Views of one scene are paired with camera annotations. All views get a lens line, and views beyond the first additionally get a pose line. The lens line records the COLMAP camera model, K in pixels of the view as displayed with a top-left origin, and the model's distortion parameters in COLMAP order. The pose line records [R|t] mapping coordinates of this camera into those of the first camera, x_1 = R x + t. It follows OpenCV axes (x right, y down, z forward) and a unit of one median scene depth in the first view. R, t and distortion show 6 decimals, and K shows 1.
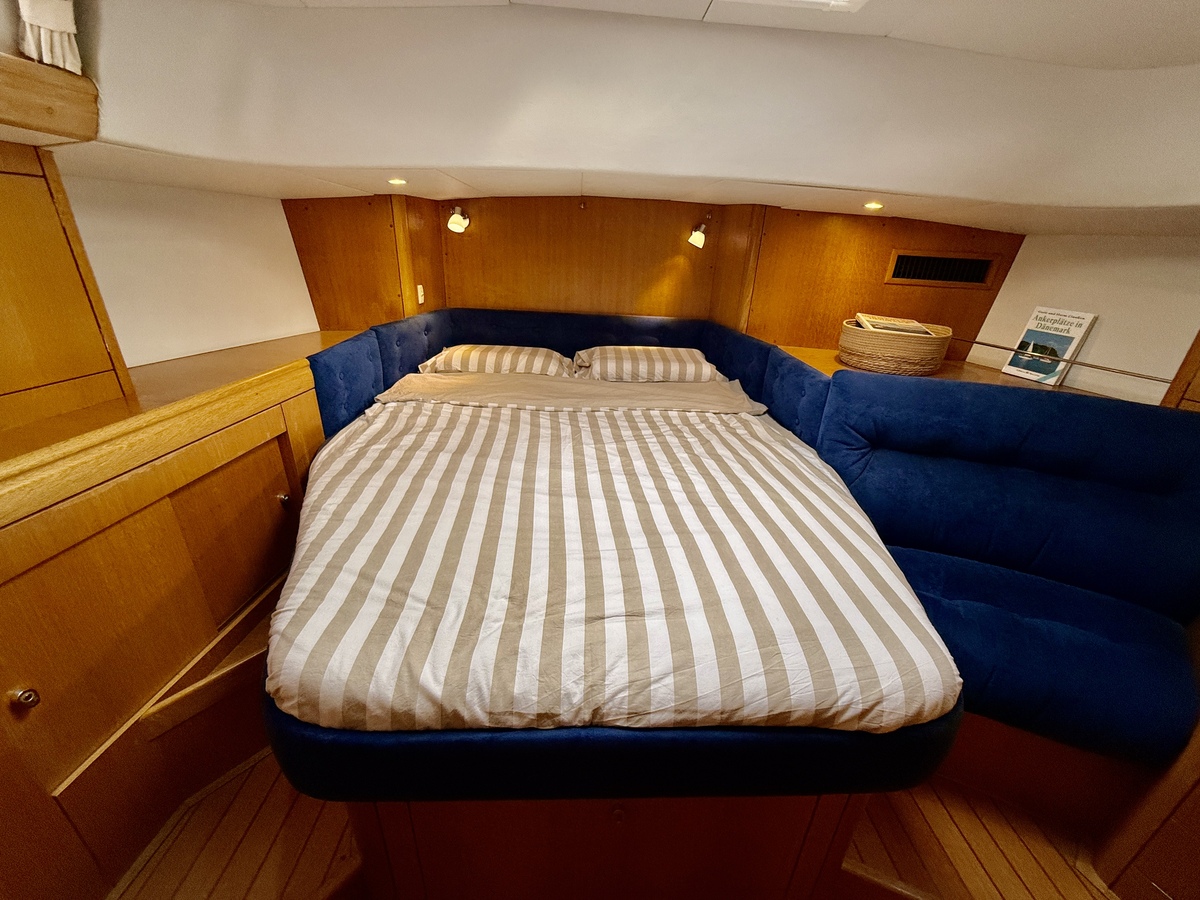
lens RADIAL K [[479.7, 0, 602.0], [0, 479.7, 449.5], [0, 0, 1]] dist [-0.000510, 0.000015]
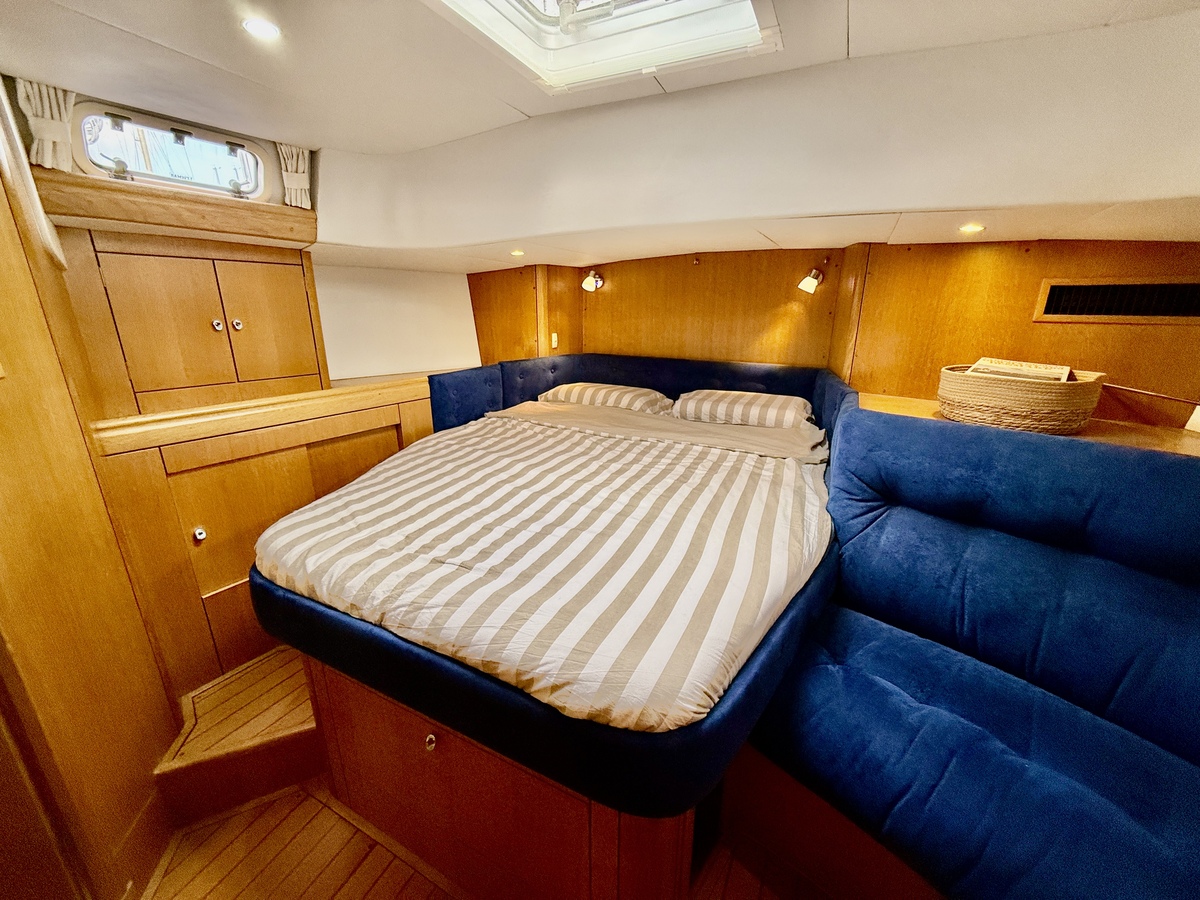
lens RADIAL K [[479.7, 0, 602.0], [0, 479.7, 448.8], [0, 0, 1]] dist [-0.000510, 0.000015]
pose [[0.871312, 0.102705, -0.479862, 0.455094], [-0.164835, 0.982292, -0.089059, 0.051670], [0.462217, 0.156696, 0.872812, 0.030635]]
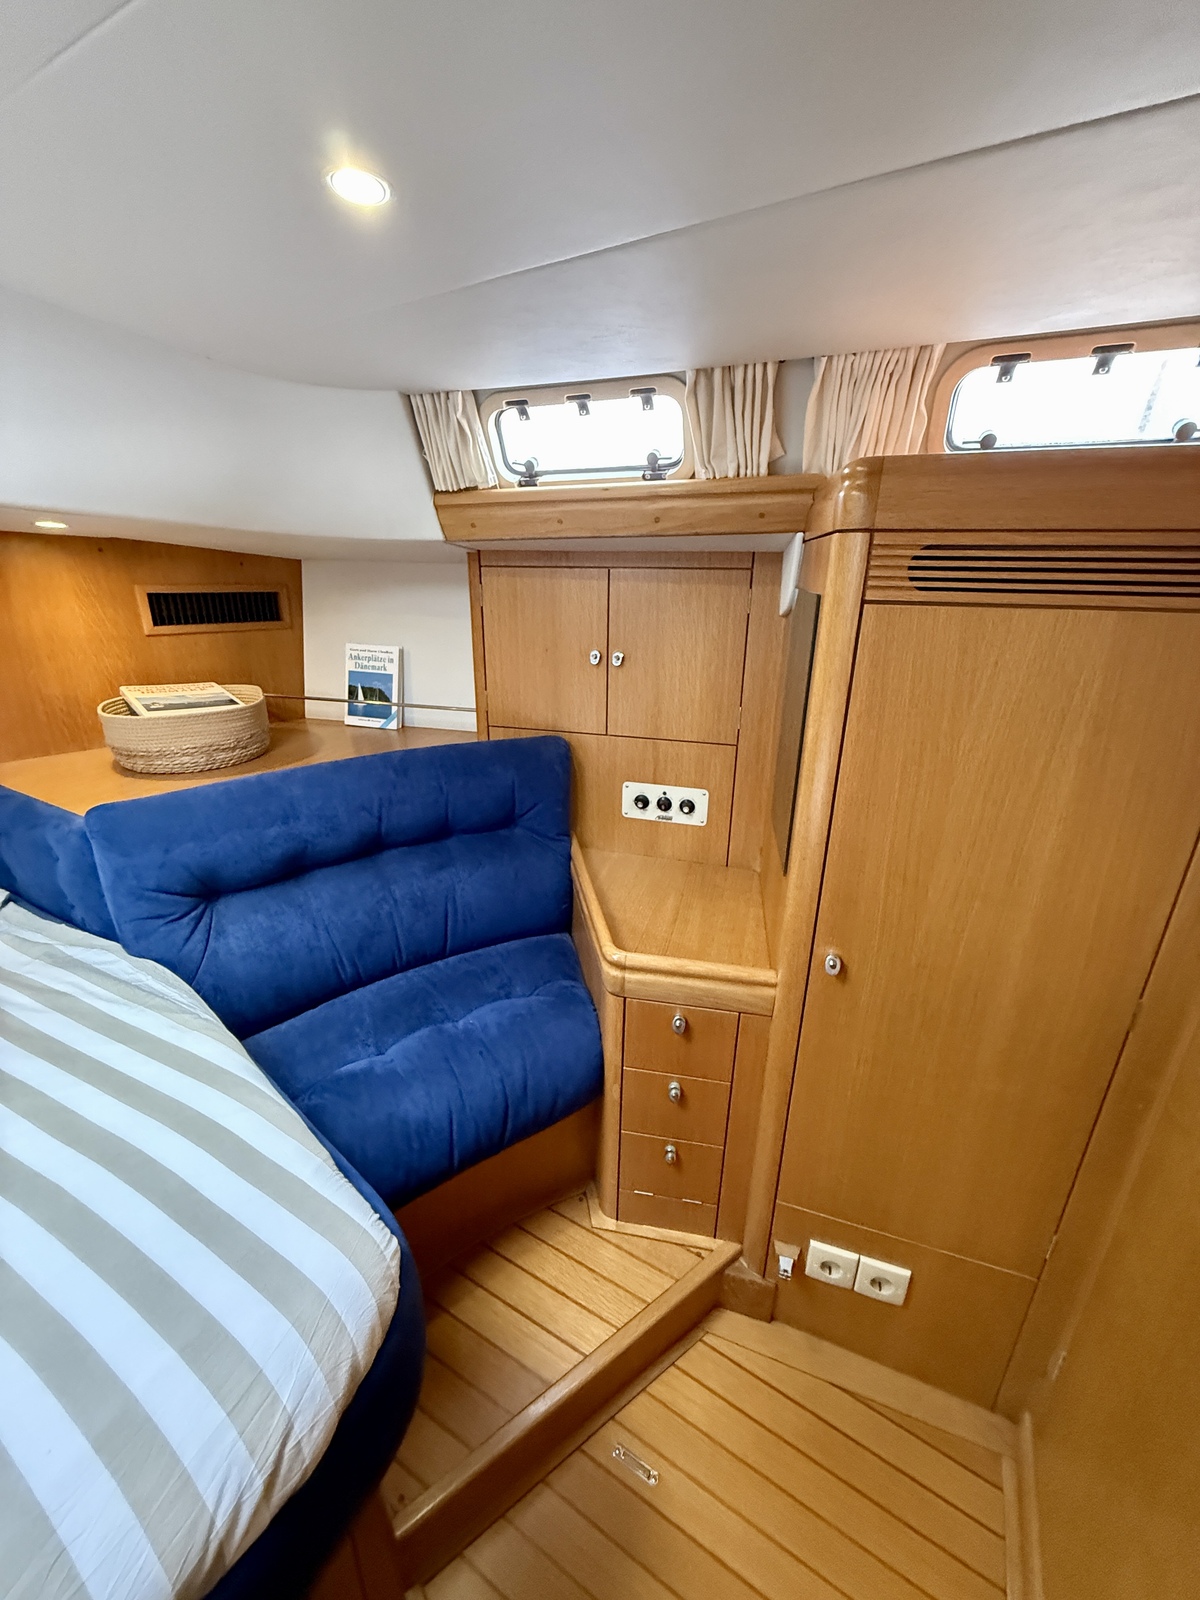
lens RADIAL K [[639.6, 0, 597.9], [0, 639.6, 799.0], [0, 0, 1]] dist [-0.000510, 0.000015]
pose [[0.520719, -0.327180, 0.788546, 0.177555], [0.348132, 0.924743, 0.153800, -0.070839], [-0.779523, 0.194431, 0.595433, 0.044610]]
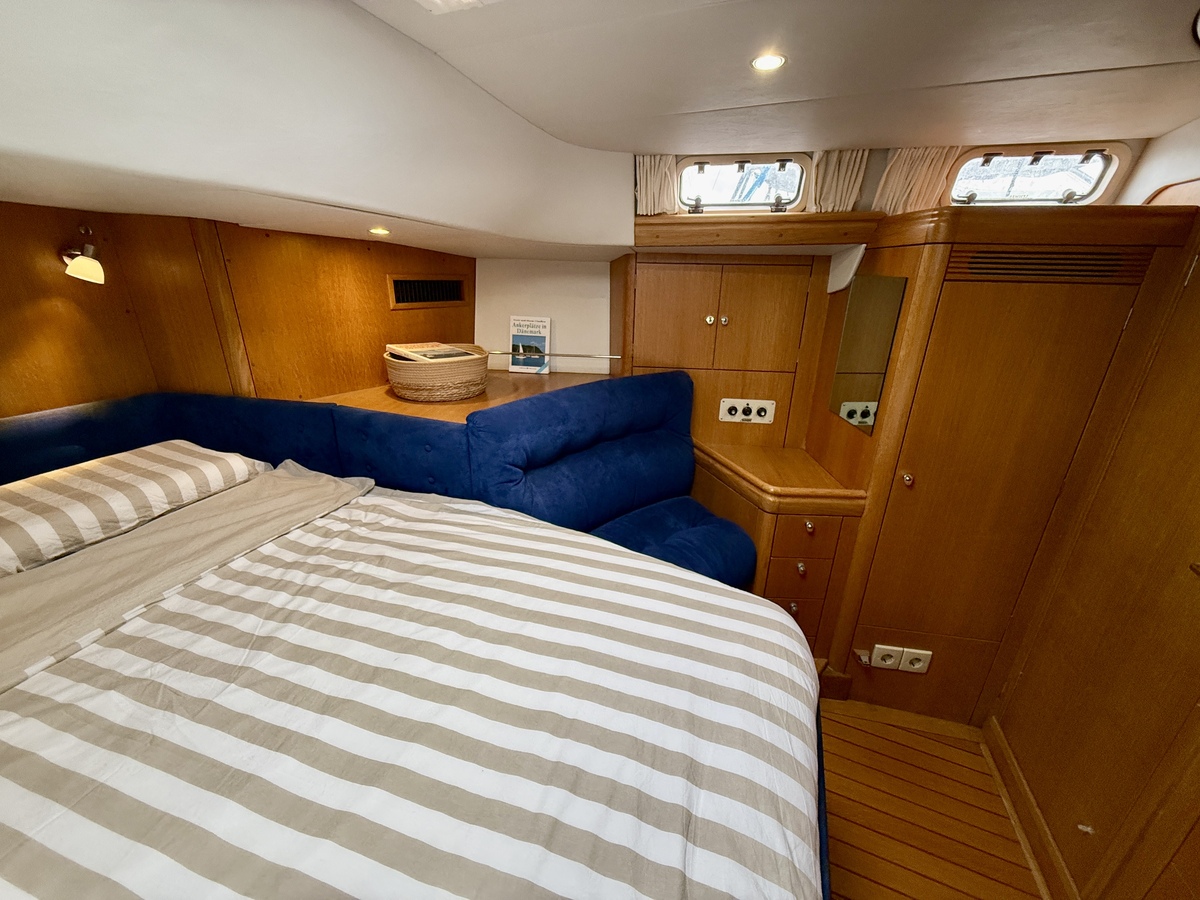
lens RADIAL K [[479.7, 0, 602.5], [0, 479.7, 450.6], [0, 0, 1]] dist [-0.000510, 0.000015]
pose [[0.378298, -0.360841, 0.852457, -0.195196], [0.365541, 0.904285, 0.220563, -0.185597], [-0.850453, 0.228169, 0.473992, 0.317854]]
